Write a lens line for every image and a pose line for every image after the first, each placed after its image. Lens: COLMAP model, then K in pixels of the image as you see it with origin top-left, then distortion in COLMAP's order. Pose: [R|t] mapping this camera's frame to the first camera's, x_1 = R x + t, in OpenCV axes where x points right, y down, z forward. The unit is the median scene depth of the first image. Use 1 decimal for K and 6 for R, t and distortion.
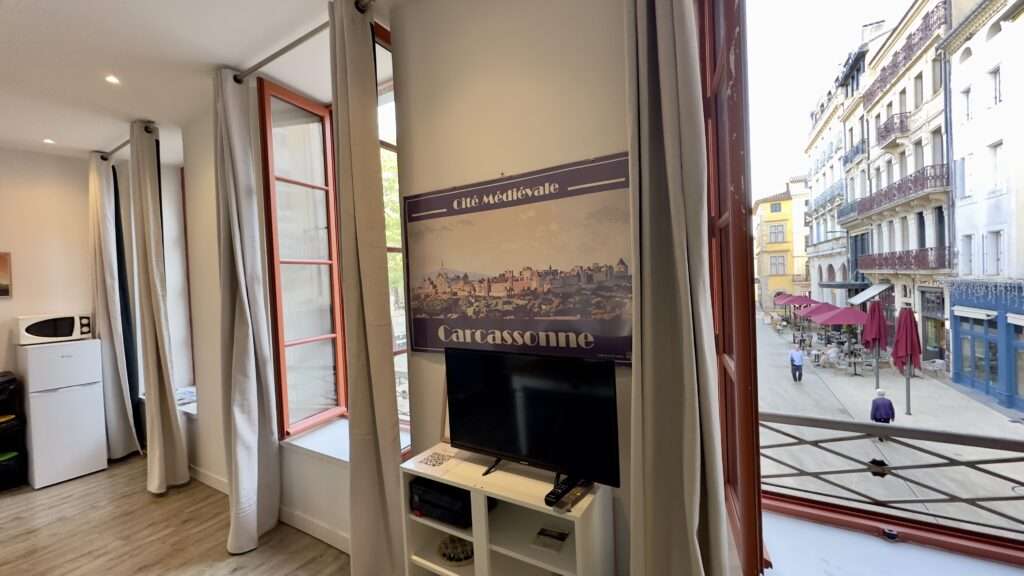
lens RADIAL K [[370.4, 0, 512.0], [0, 370.4, 288.0], [0, 0, 1]] dist [-0.000051, -0.000014]
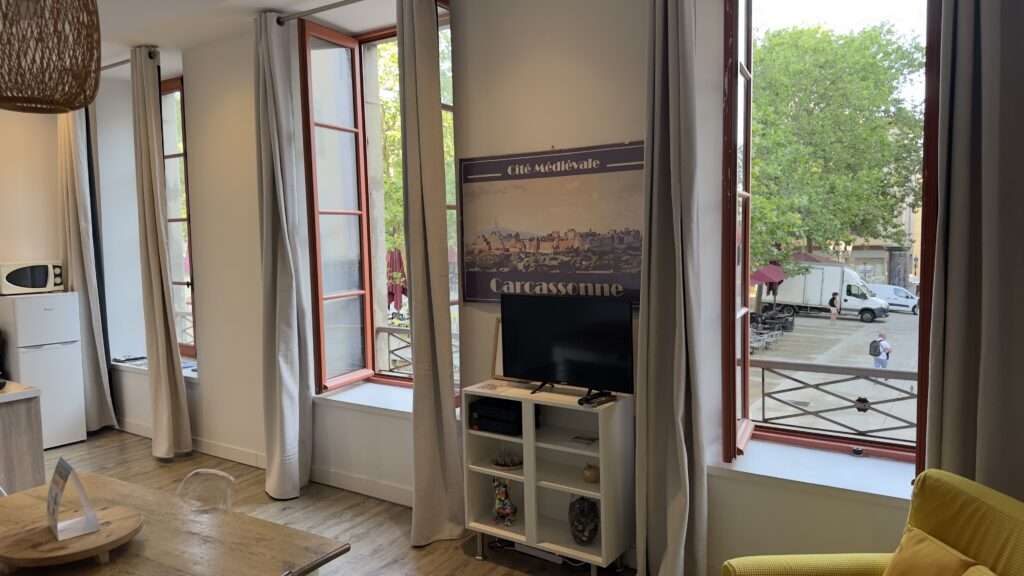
lens RADIAL K [[675.5, 0, 512.0], [0, 675.5, 288.0], [0, 0, 1]] dist [0.065926, -0.000257]
pose [[0.997730, 0.029294, -0.060636, -0.011262], [-0.025332, 0.997556, 0.065114, -0.003619], [0.062395, -0.063430, 0.996034, -1.100638]]
